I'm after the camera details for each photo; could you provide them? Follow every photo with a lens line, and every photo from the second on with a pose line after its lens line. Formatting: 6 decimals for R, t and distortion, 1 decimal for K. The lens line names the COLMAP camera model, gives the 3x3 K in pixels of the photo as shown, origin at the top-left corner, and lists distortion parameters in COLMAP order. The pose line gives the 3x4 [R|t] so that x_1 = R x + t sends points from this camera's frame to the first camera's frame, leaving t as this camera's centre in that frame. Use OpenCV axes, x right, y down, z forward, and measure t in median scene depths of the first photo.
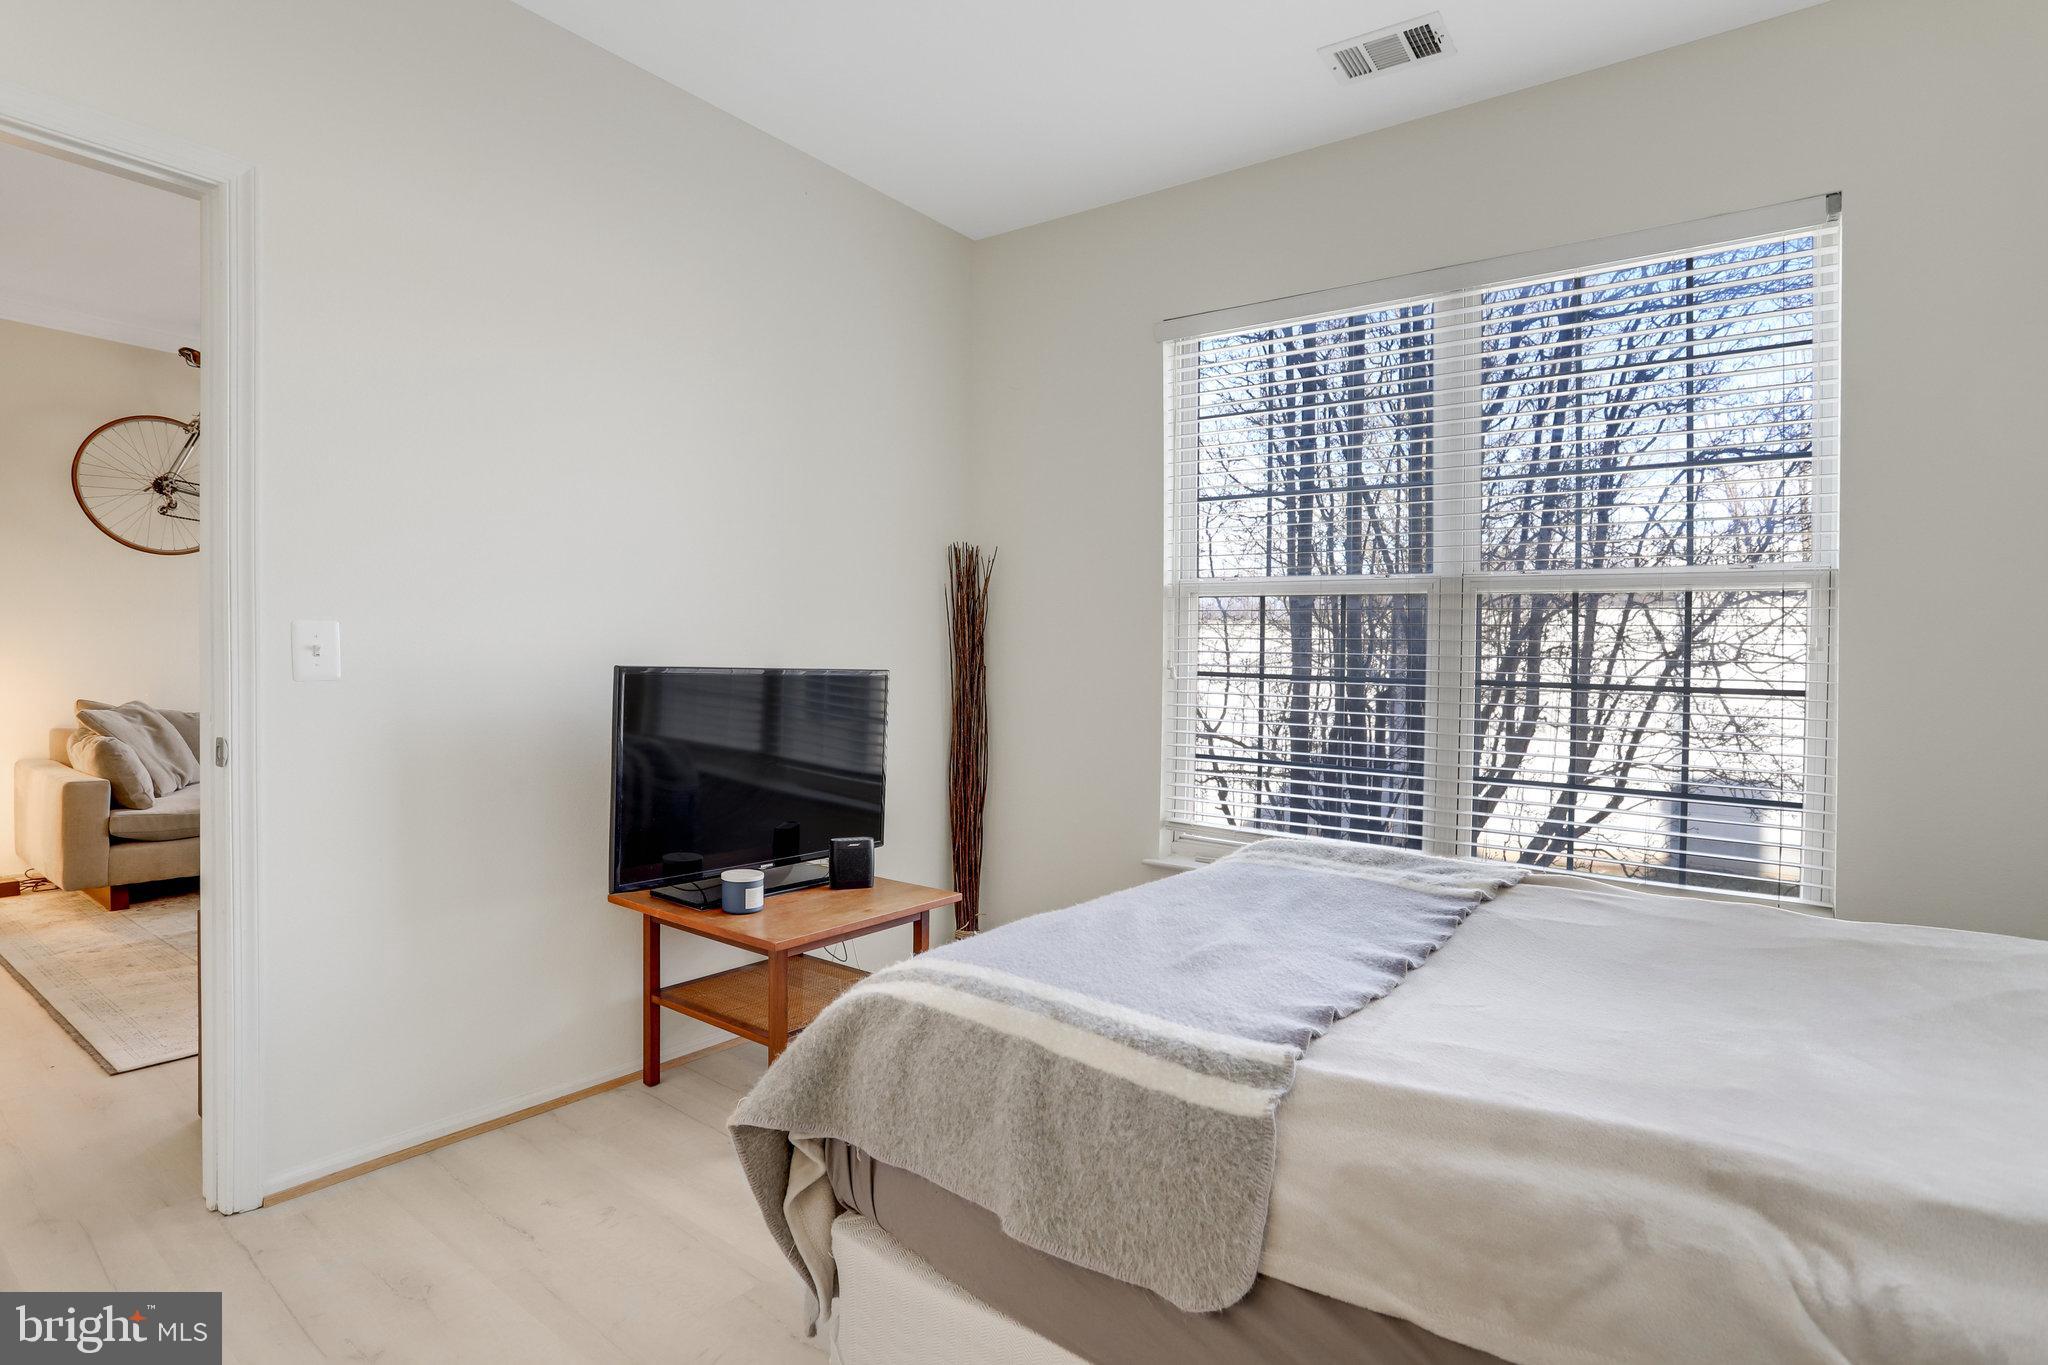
lens RADIAL K [[1064.9, 0, 1027.4], [0, 1064.9, 672.9], [0, 0, 1]] dist [-0.078884, 0.047229]
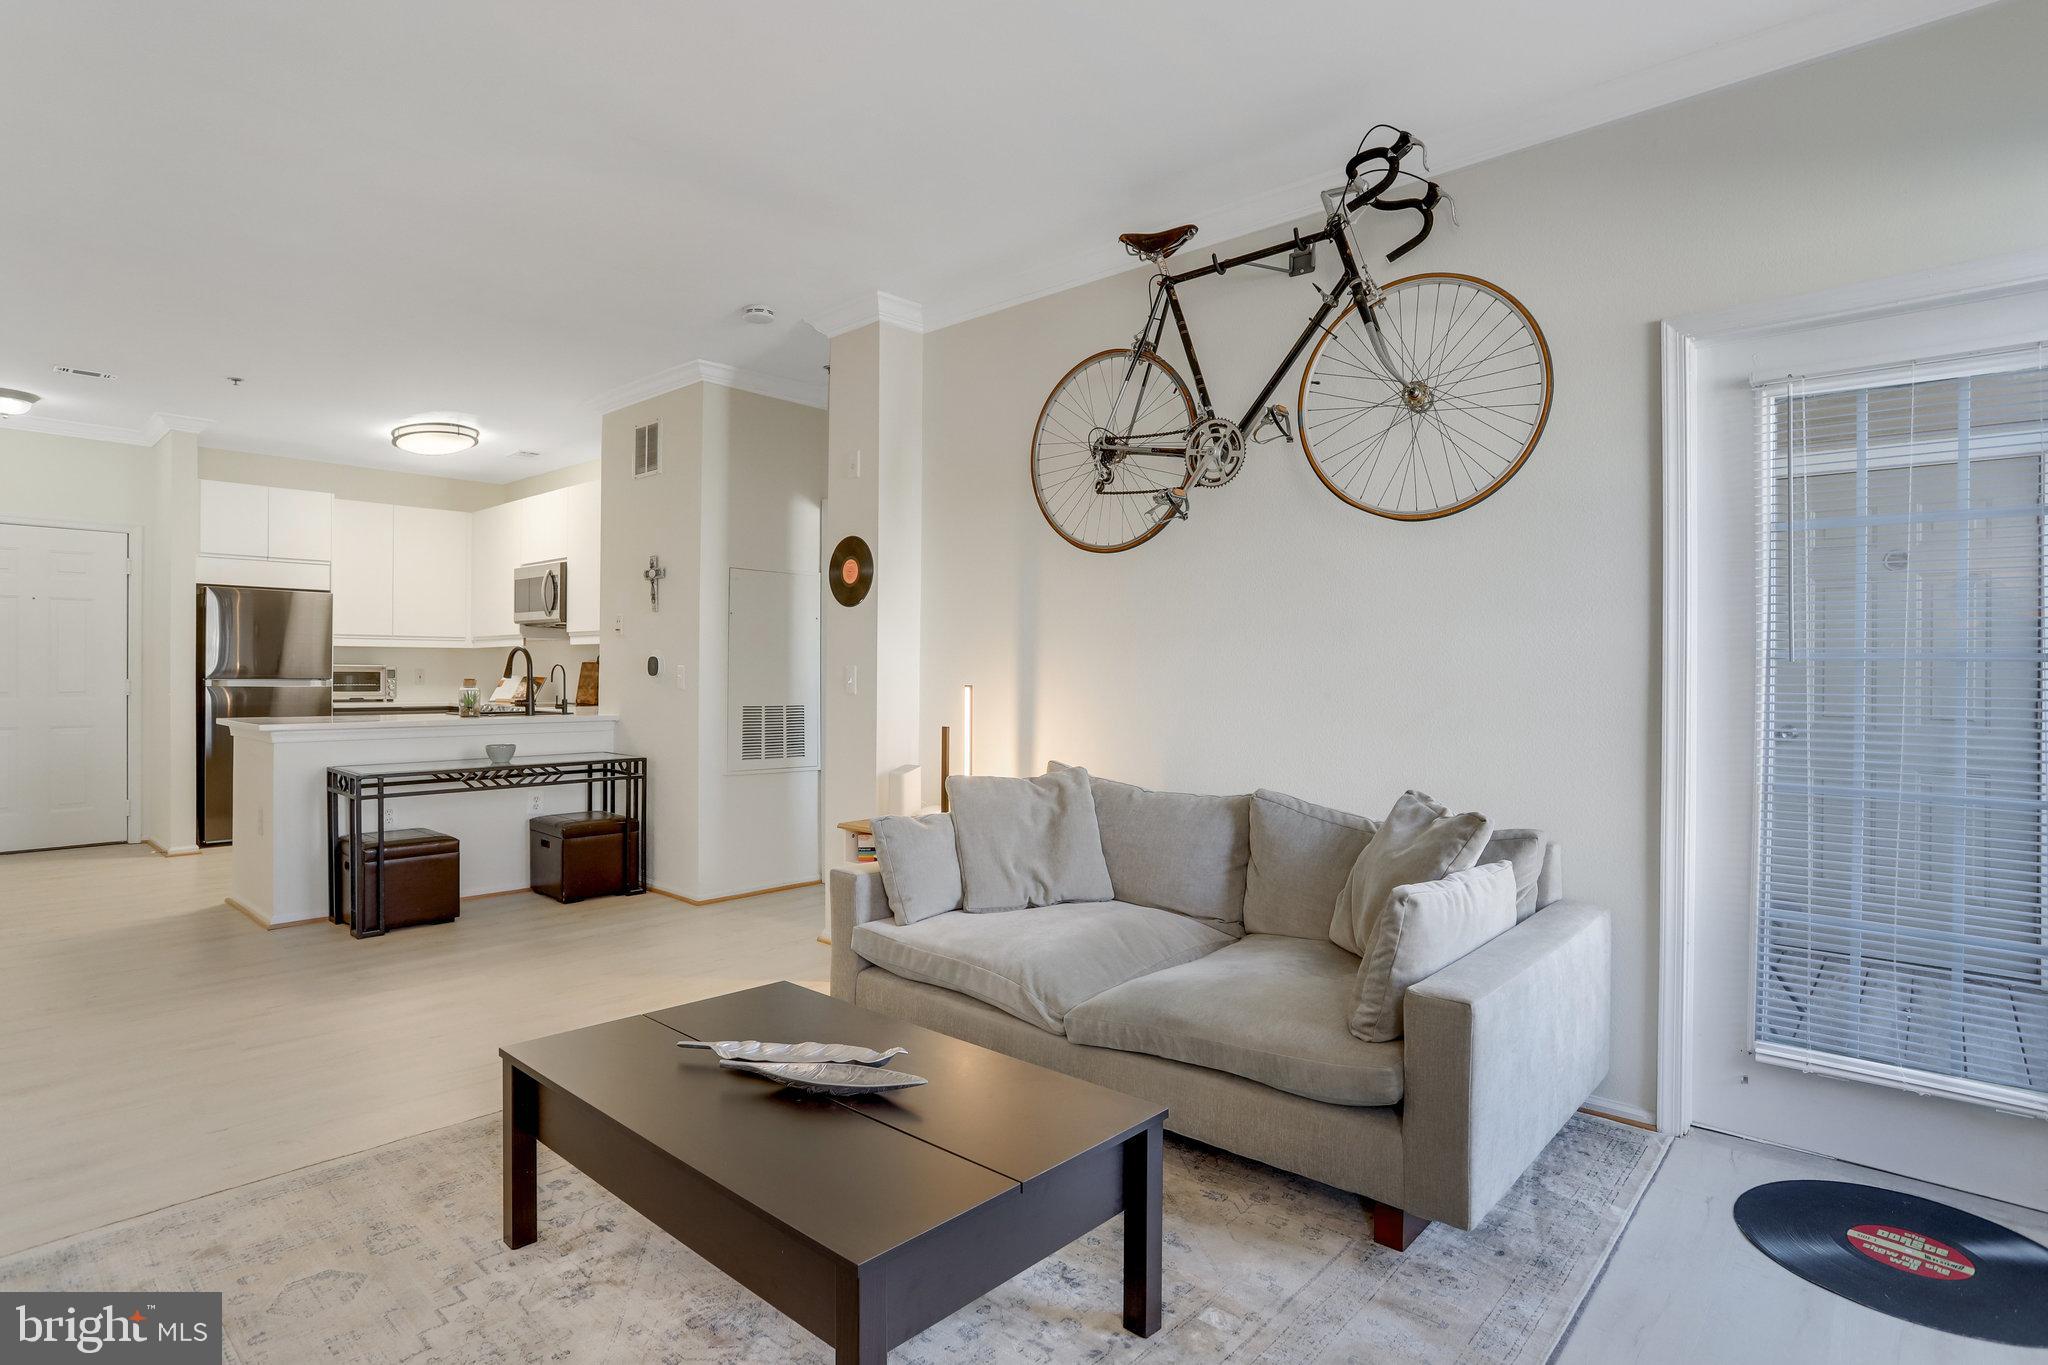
lens RADIAL K [[1064.9, 0, 1027.4], [0, 1064.9, 672.9], [0, 0, 1]] dist [-0.078884, 0.047229]
pose [[-0.079528, -0.013839, -0.996737, -0.149248], [-0.018123, 0.999758, -0.012435, -0.027530], [0.996668, 0.017075, -0.079760, 1.027728]]
